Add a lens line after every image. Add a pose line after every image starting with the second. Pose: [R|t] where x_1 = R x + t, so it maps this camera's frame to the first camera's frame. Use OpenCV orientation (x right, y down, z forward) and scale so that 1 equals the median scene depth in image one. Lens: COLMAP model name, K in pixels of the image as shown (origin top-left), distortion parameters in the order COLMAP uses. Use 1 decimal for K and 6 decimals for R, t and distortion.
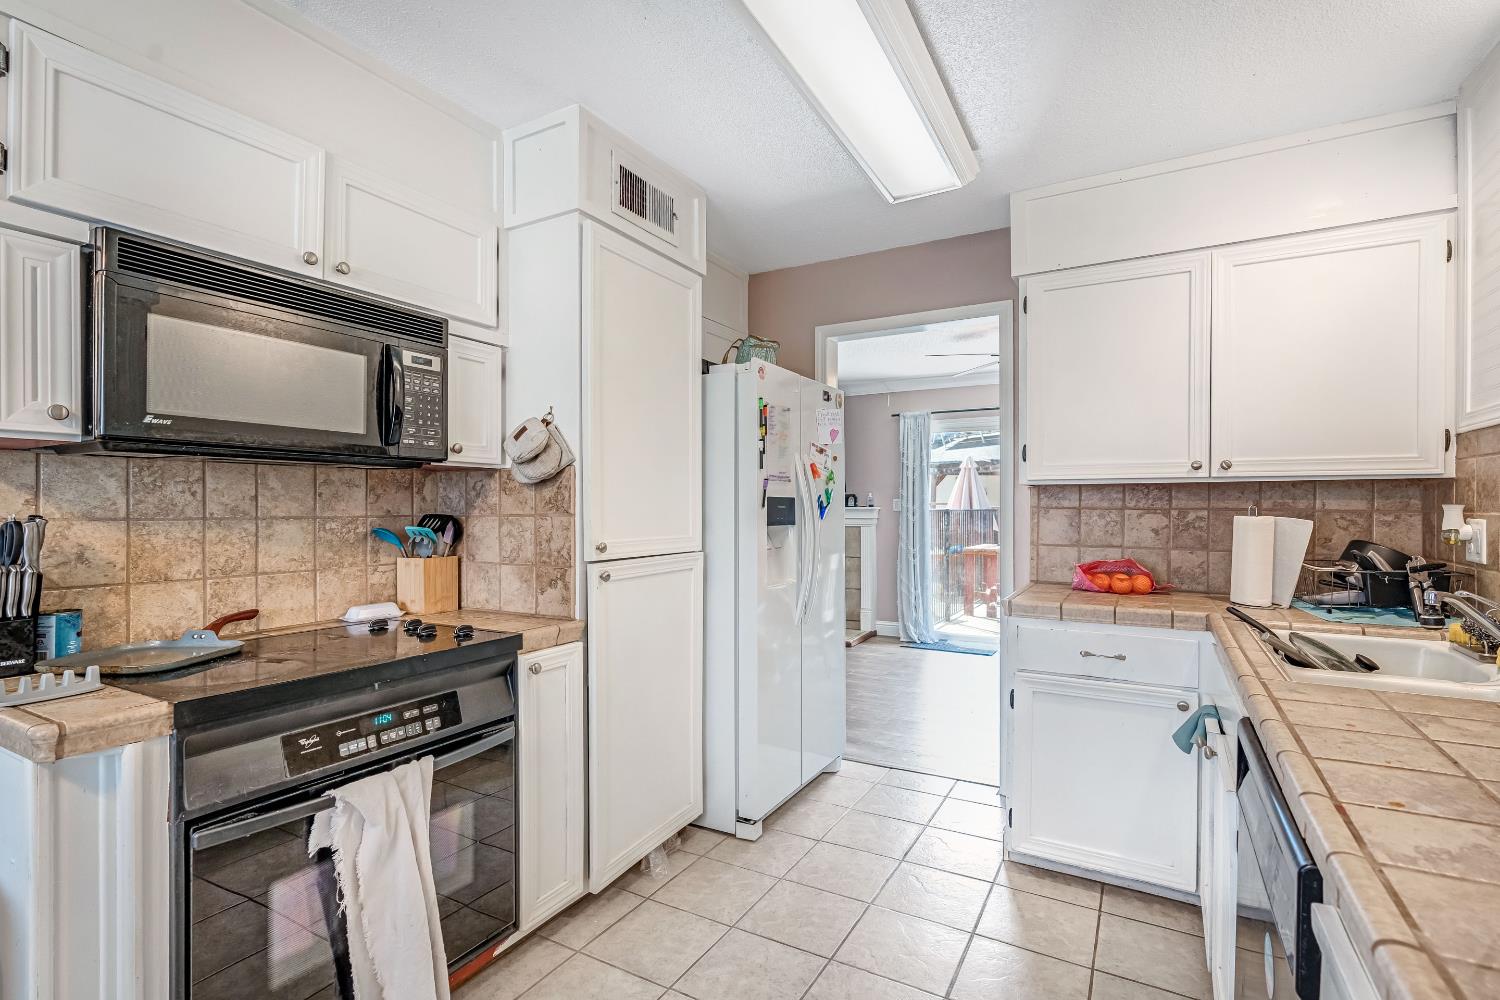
lens RADIAL K [[700.9, 0, 719.3], [0, 700.9, 506.9], [0, 0, 1]] dist [-0.003334, 0.000912]
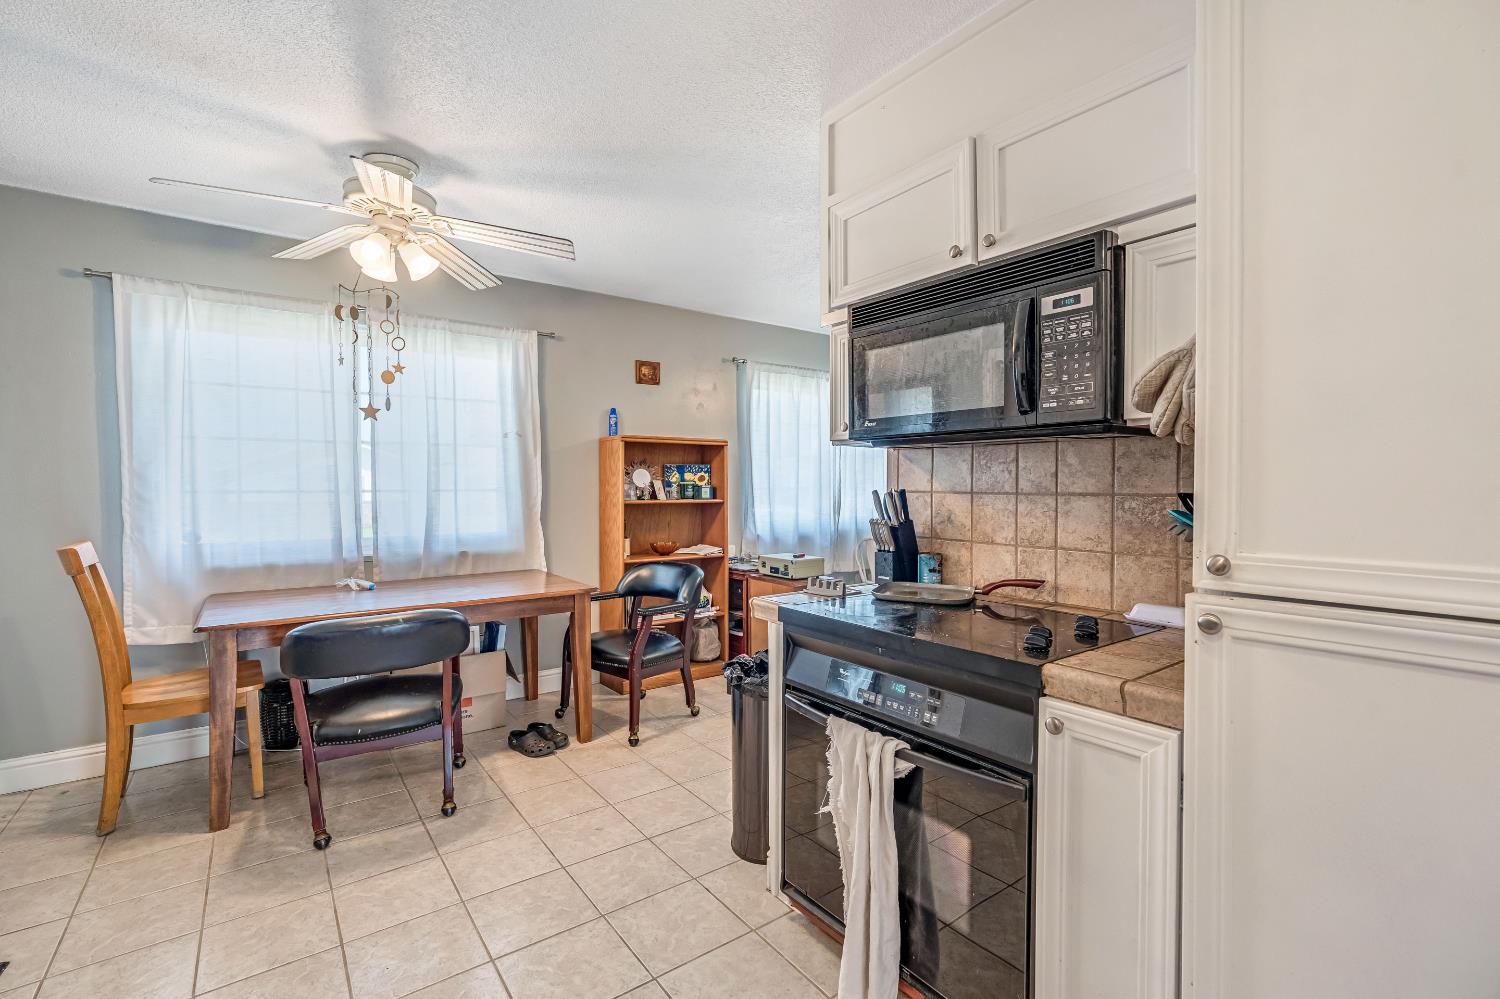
lens RADIAL K [[675.8, 0, 760.2], [0, 675.8, 496.1], [0, 0, 1]] dist [0.001839, 0.000630]
pose [[-0.369619, 0.016975, -0.929028, 0.391466], [0.004660, 0.999854, 0.016415, 0.000532], [0.929172, 0.001739, -0.369644, 0.878210]]
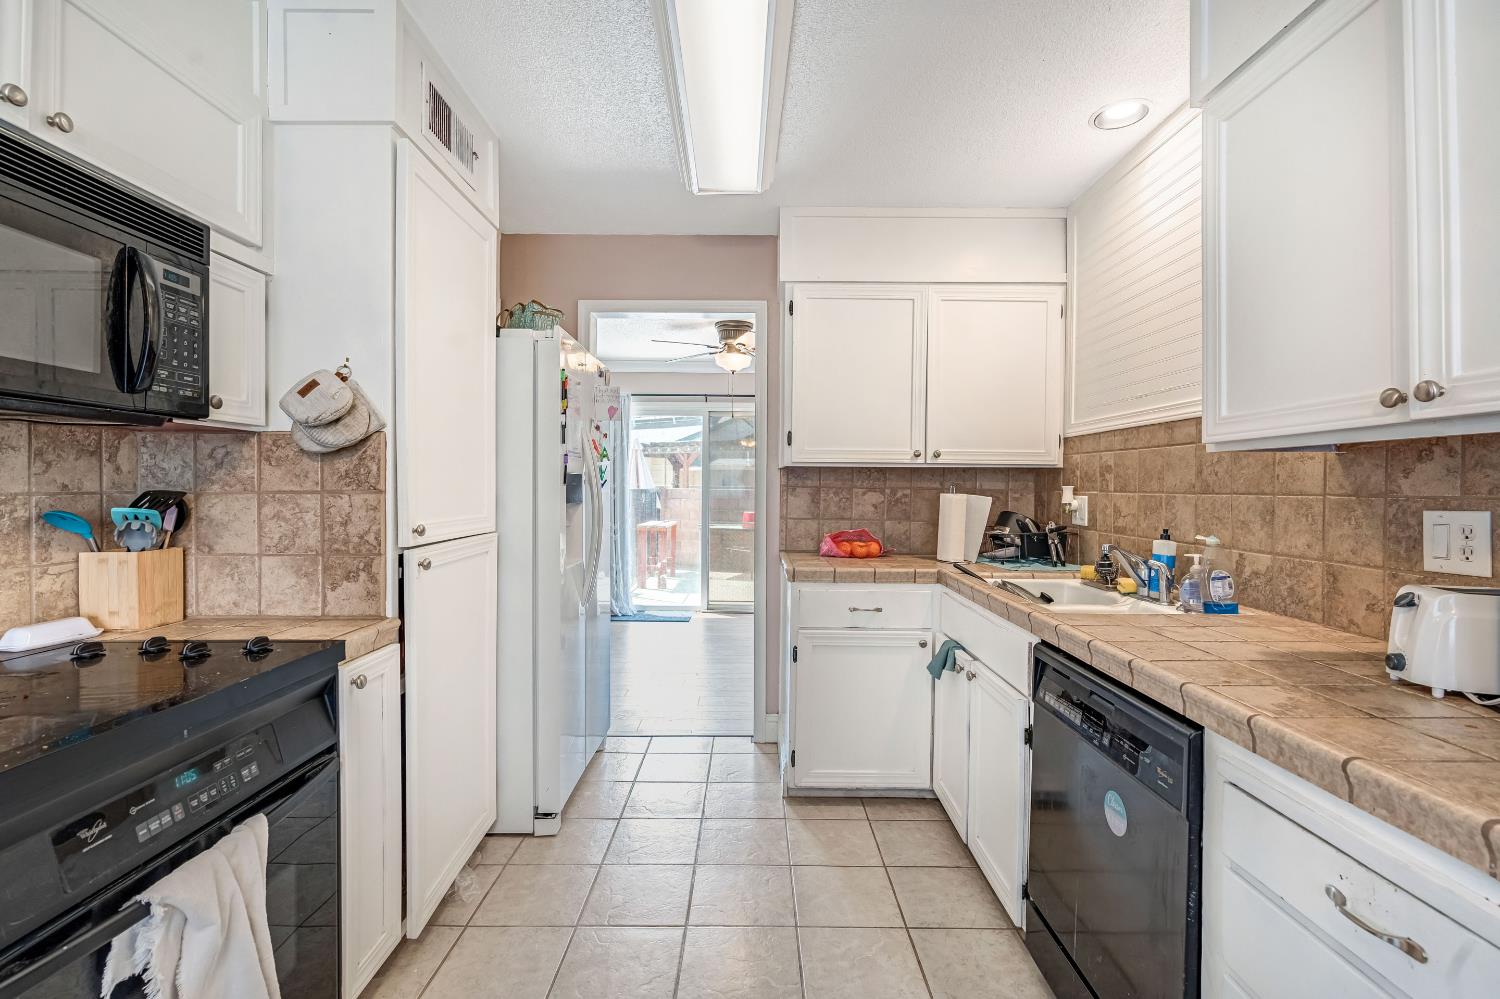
lens RADIAL K [[693.2, 0, 729.0], [0, 693.2, 492.1], [0, 0, 1]] dist [-0.002831, 0.001129]
pose [[0.866277, 0.001763, 0.499561, -0.262935], [-0.007244, 0.999933, 0.009032, 0.001437], [-0.499511, -0.011443, 0.866232, 0.087798]]
